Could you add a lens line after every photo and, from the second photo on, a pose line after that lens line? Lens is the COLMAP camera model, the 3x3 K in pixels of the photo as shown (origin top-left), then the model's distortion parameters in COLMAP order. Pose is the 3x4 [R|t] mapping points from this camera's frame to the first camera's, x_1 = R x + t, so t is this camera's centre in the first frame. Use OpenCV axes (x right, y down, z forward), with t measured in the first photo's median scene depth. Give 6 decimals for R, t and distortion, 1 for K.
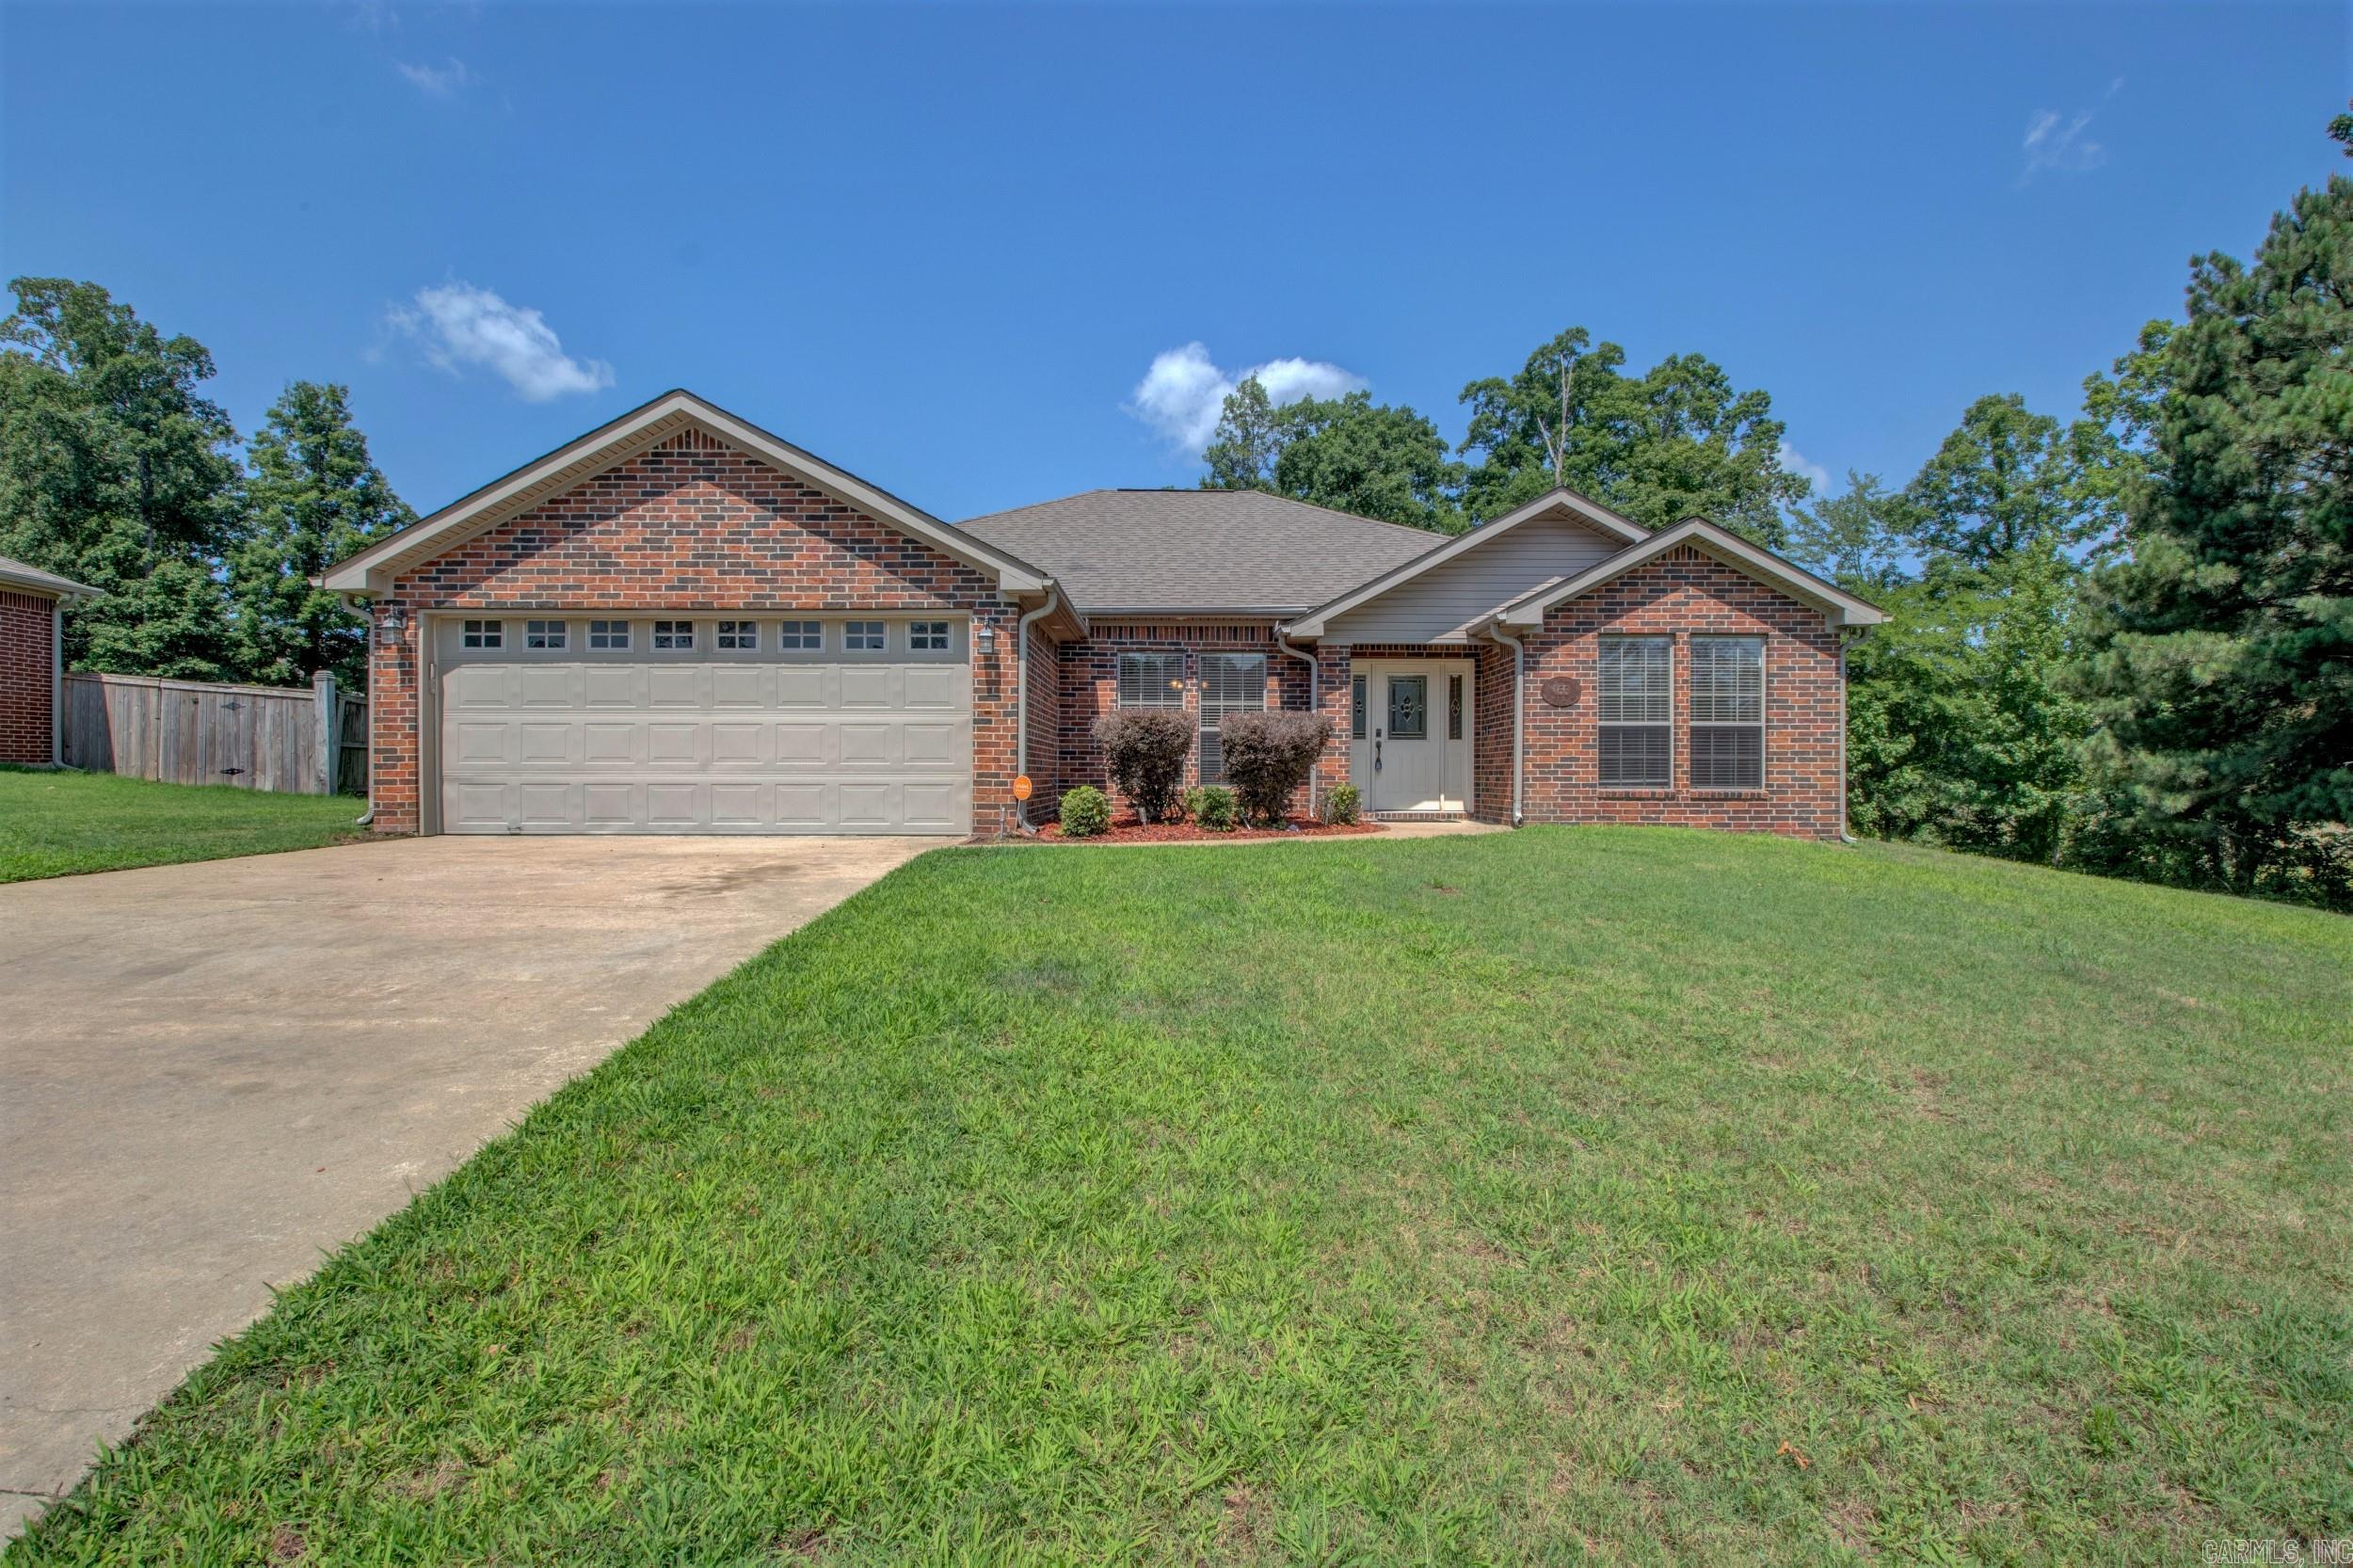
lens RADIAL K [[1102.9, 0, 1176.5], [0, 1102.9, 784.0], [0, 0, 1]] dist [0.001138, -0.021856]
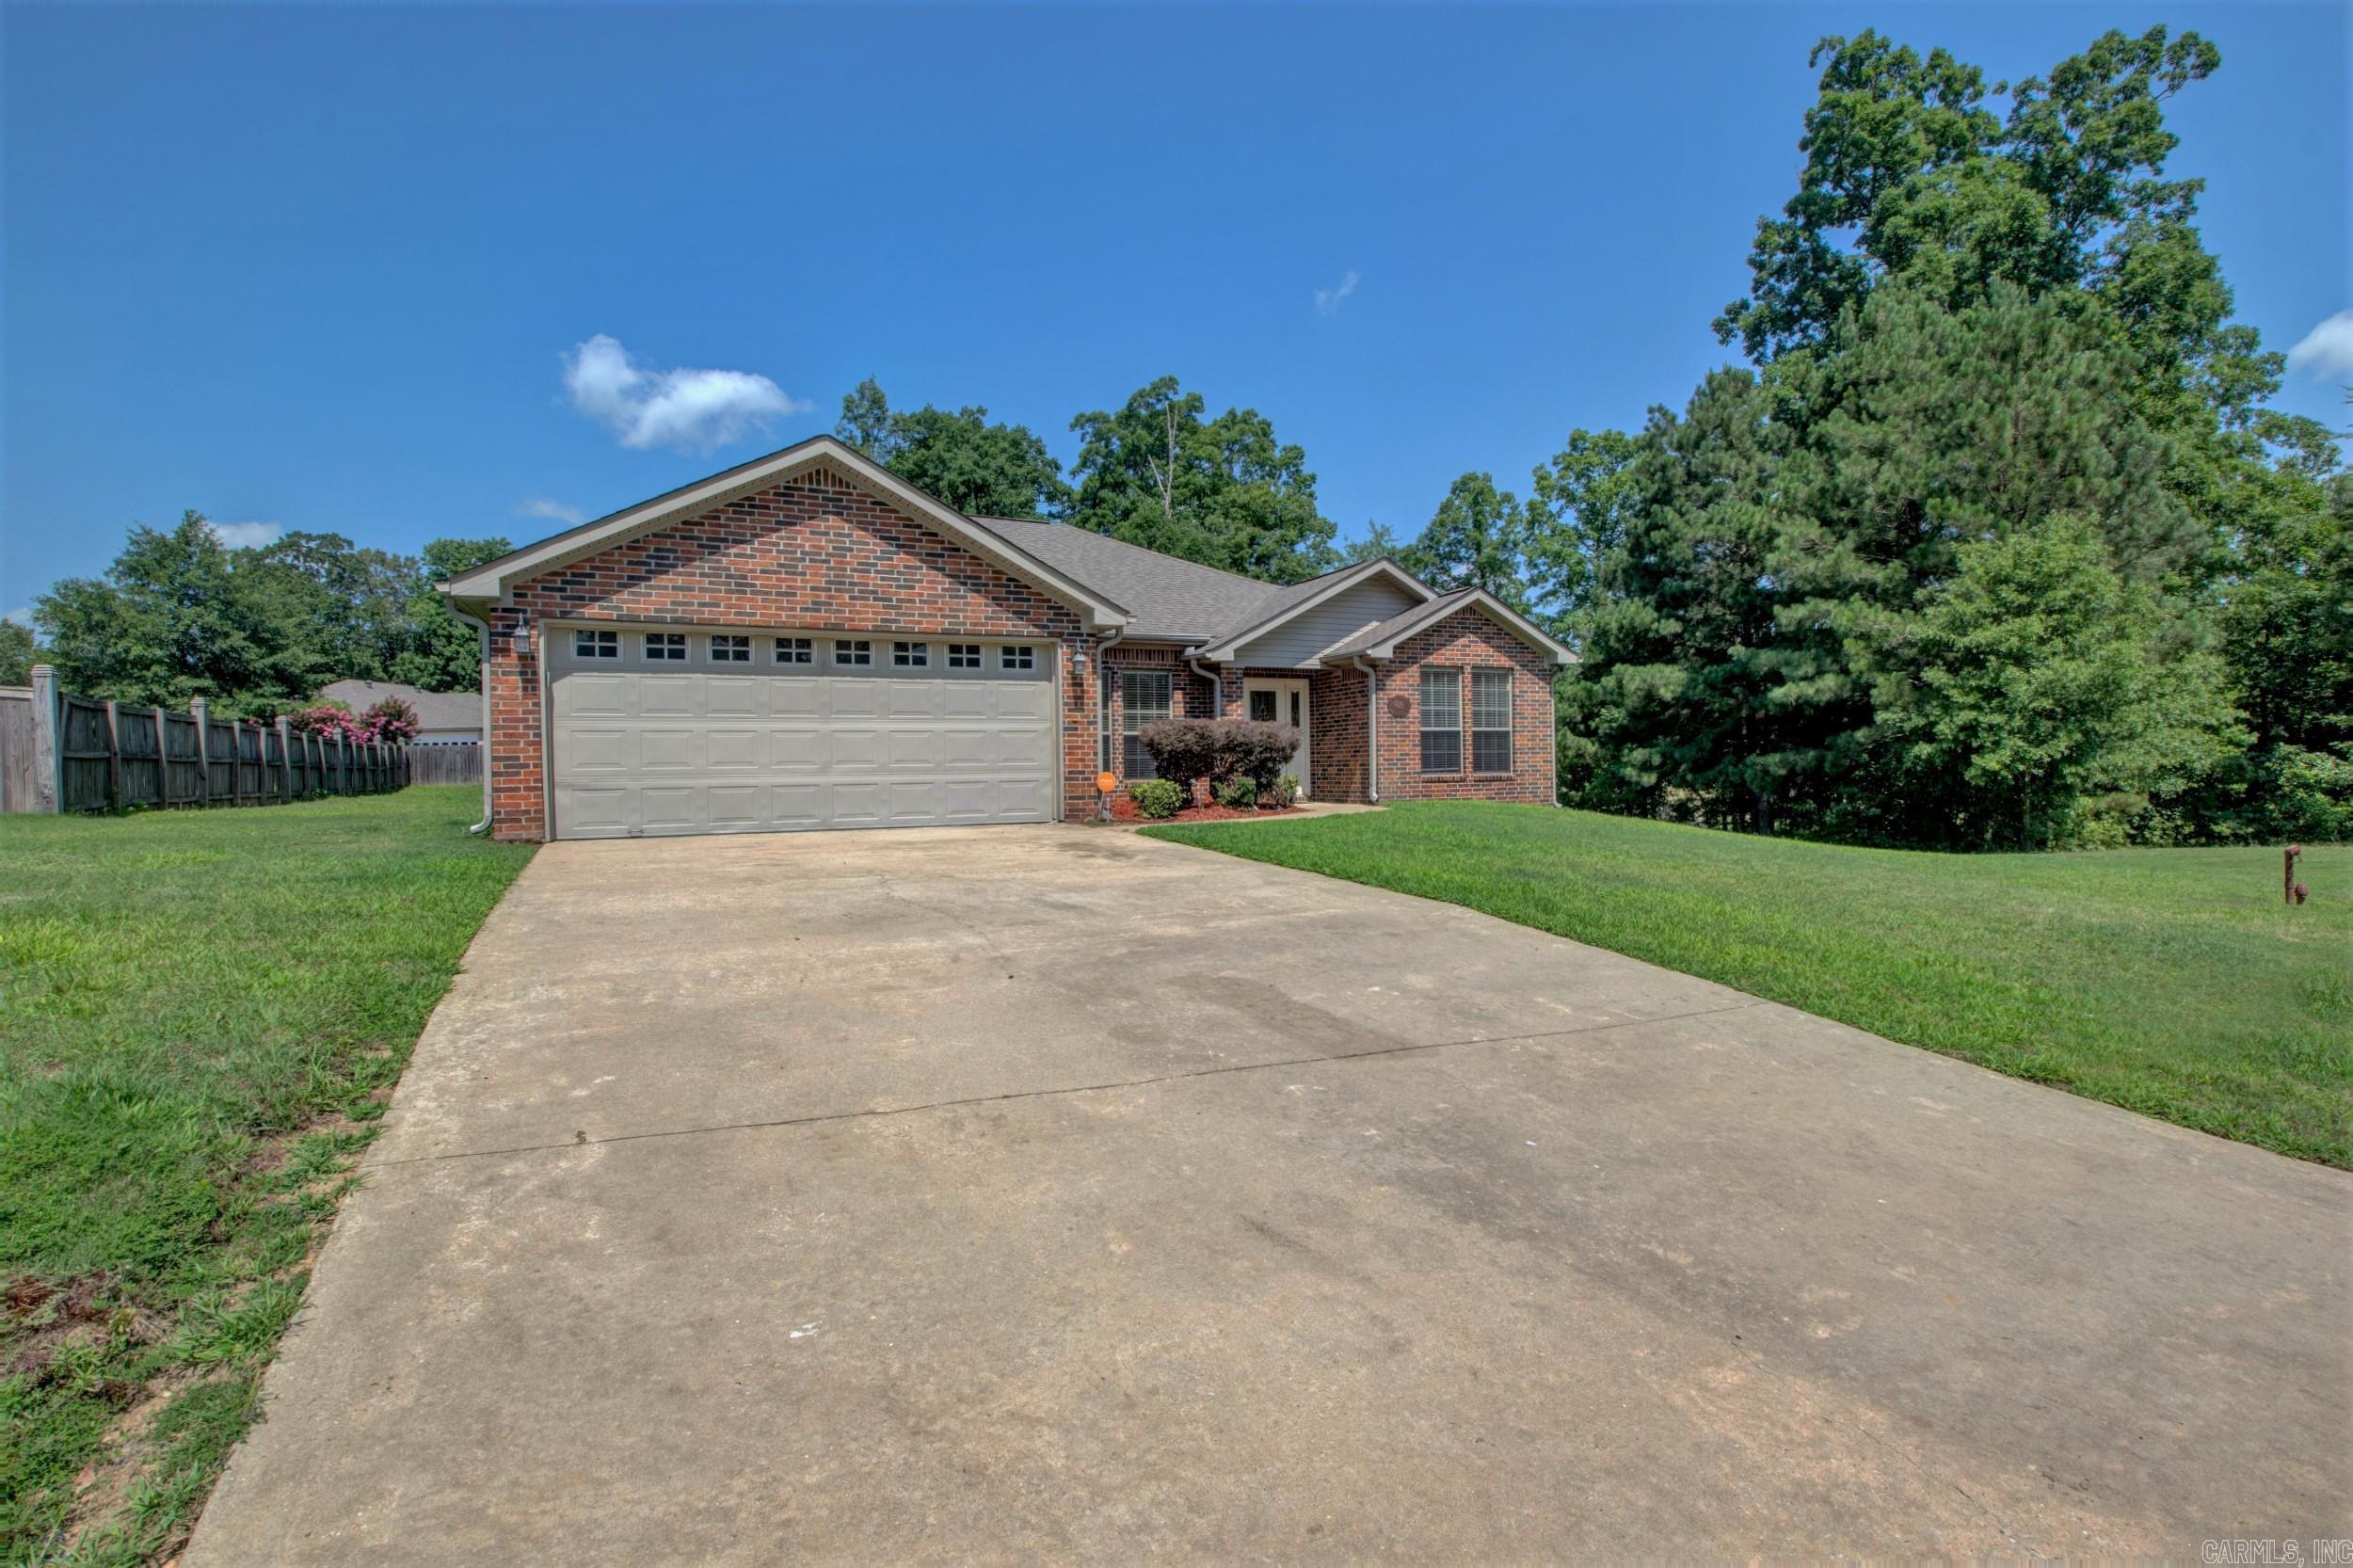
lens RADIAL K [[1102.9, 0, 1176.5], [0, 1102.9, 784.0], [0, 0, 1]] dist [0.001138, -0.021856]
pose [[0.903511, -0.022113, 0.427994, -0.487348], [0.020874, 0.999753, 0.007588, -0.001407], [-0.428056, 0.002078, 0.903750, -0.137738]]
